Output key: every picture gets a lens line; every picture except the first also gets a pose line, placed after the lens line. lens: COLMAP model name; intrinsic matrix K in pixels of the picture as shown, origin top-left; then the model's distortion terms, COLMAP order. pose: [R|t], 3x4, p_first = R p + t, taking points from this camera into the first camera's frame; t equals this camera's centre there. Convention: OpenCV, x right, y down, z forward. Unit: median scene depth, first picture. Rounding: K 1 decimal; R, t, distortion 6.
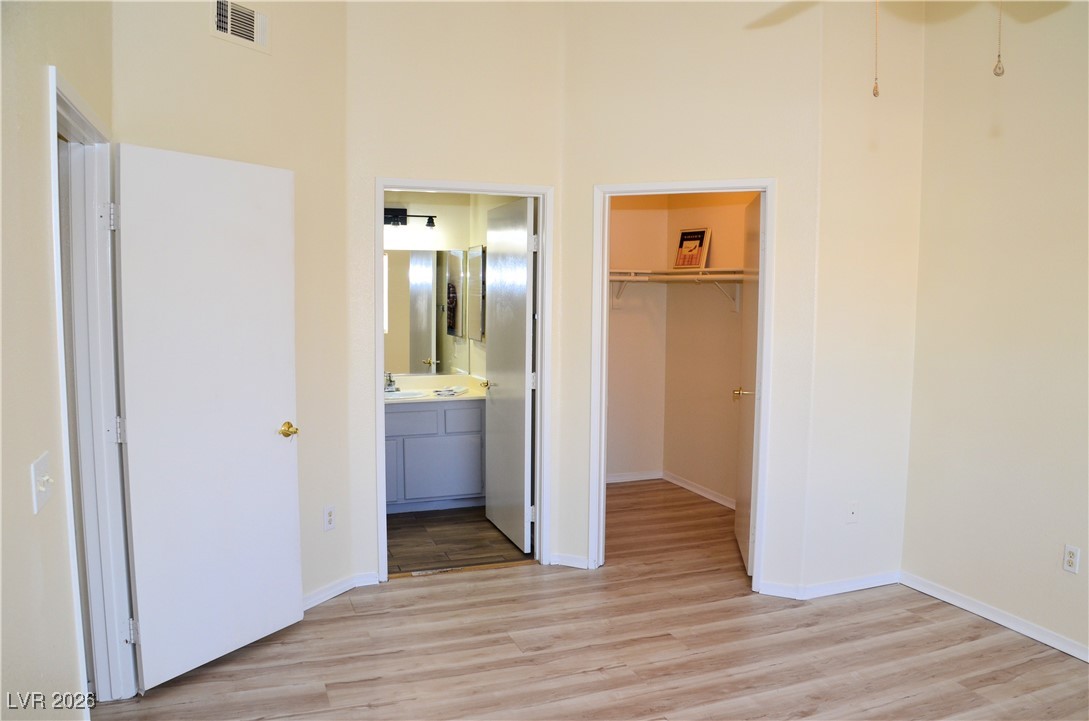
lens RADIAL K [[855.1, 0, 556.6], [0, 855.1, 372.5], [0, 0, 1]] dist [-0.179782, 0.107515]
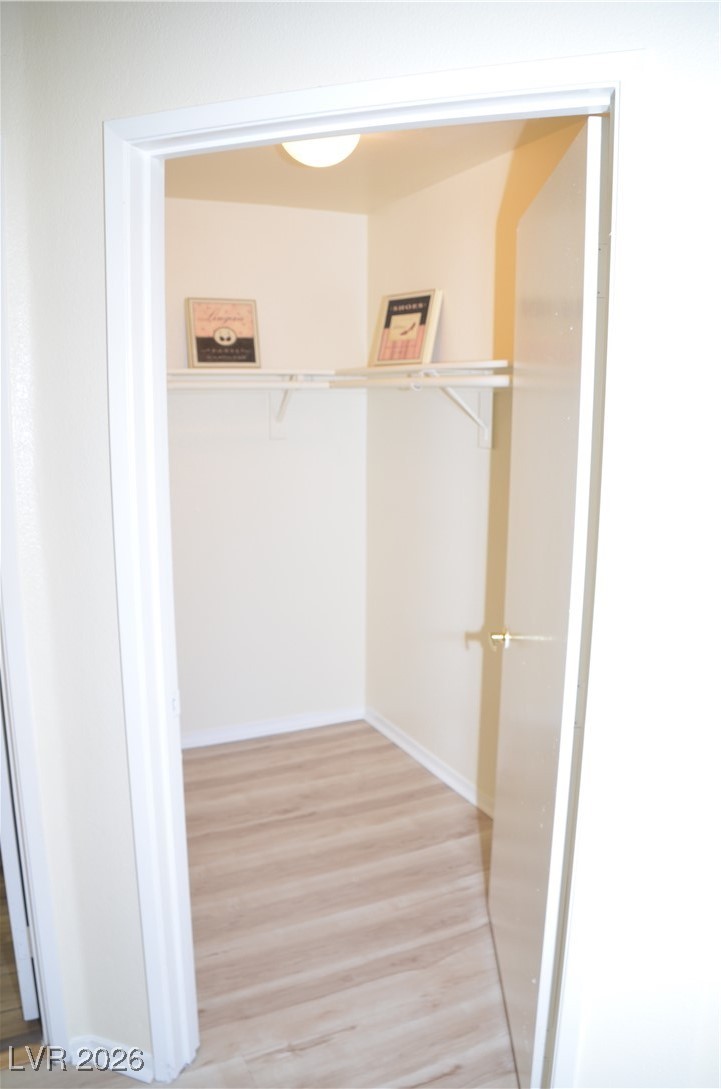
lens RADIAL K [[855.1, 0, 357.7], [0, 855.1, 565.3], [0, 0, 1]] dist [-0.179782, 0.107515]
pose [[0.996913, -0.019600, 0.076030, 0.084703], [0.011916, 0.994893, 0.100231, -0.050482], [-0.077606, -0.099015, 0.992055, 0.455226]]
